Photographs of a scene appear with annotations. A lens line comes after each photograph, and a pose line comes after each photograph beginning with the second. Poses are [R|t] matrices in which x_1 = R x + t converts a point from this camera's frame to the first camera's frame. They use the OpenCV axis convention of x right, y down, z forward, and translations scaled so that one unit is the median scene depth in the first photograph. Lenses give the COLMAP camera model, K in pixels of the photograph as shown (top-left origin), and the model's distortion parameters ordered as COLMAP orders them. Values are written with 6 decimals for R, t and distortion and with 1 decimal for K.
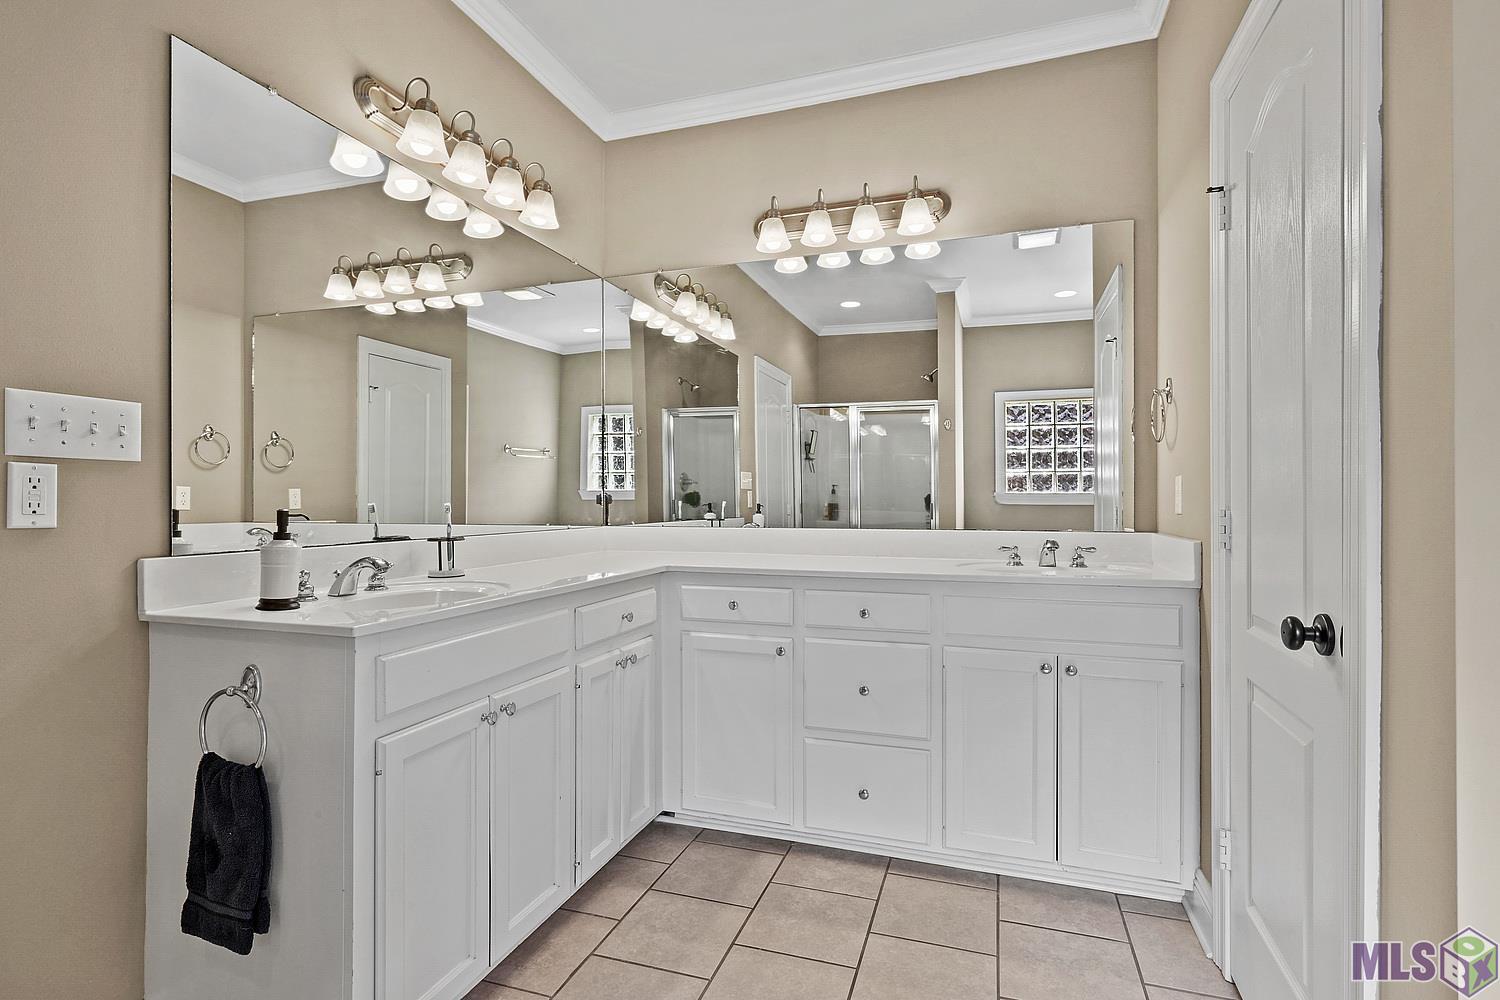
lens RADIAL K [[731.3, 0, 754.1], [0, 731.3, 501.9], [0, 0, 1]] dist [0.001354, 0.000261]
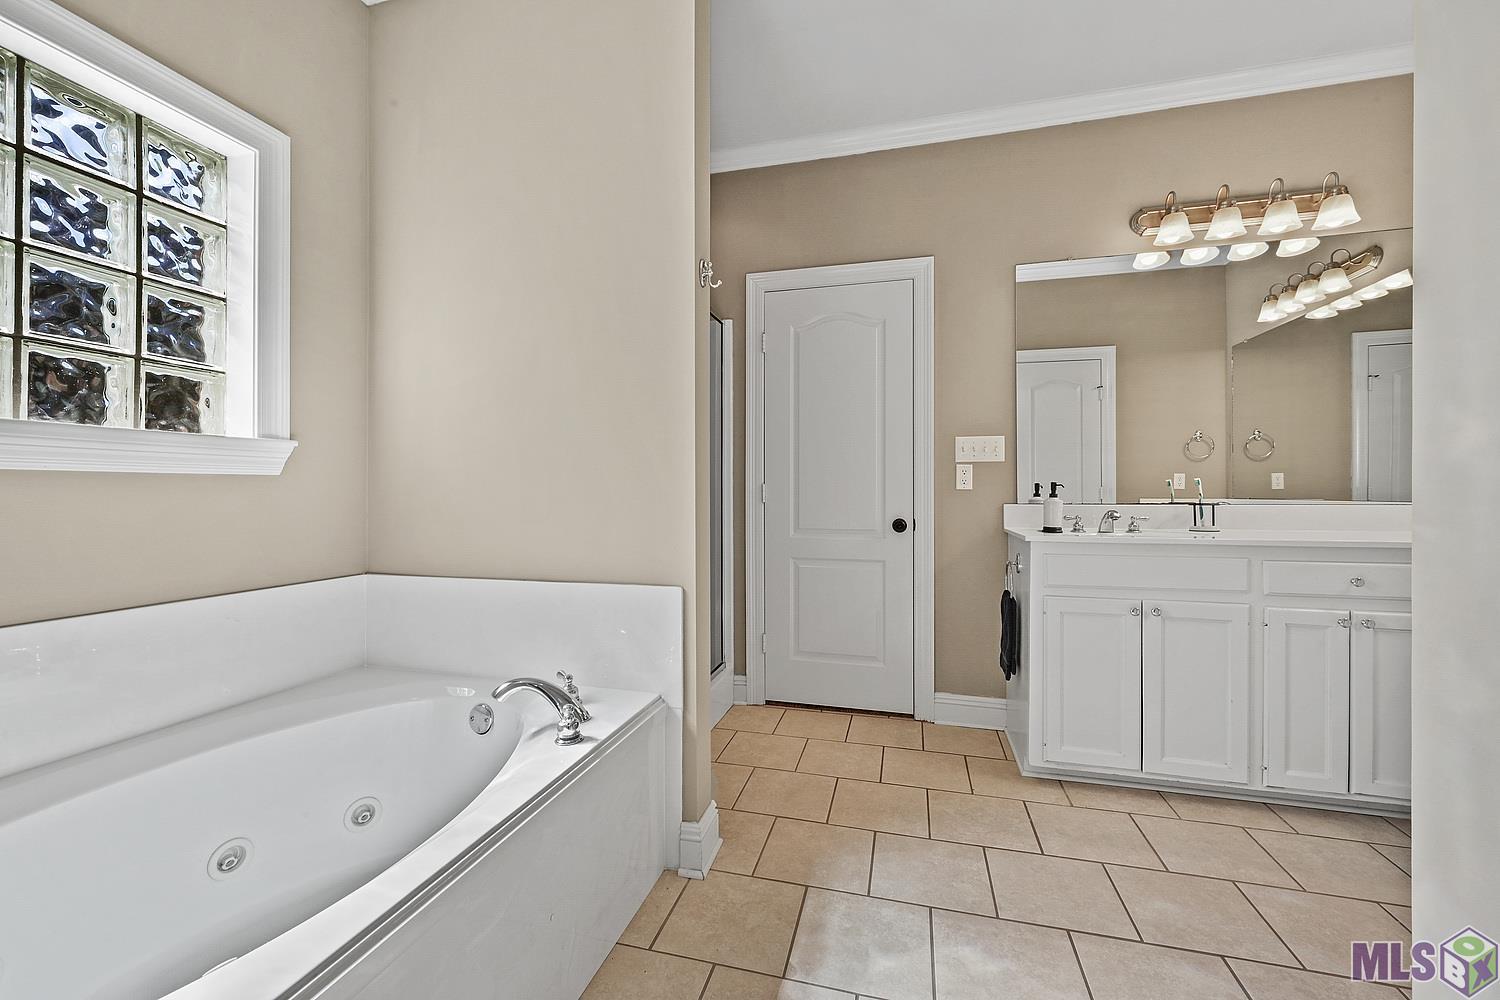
lens RADIAL K [[602.2, 0, 751.0], [0, 602.2, 493.8], [0, 0, 1]] dist [-0.000047, 0.000861]
pose [[0.051147, 0.001477, -0.998690, 0.704880], [0.001404, 0.999998, 0.001551, 0.029398], [0.998690, -0.001481, 0.051145, 0.082919]]
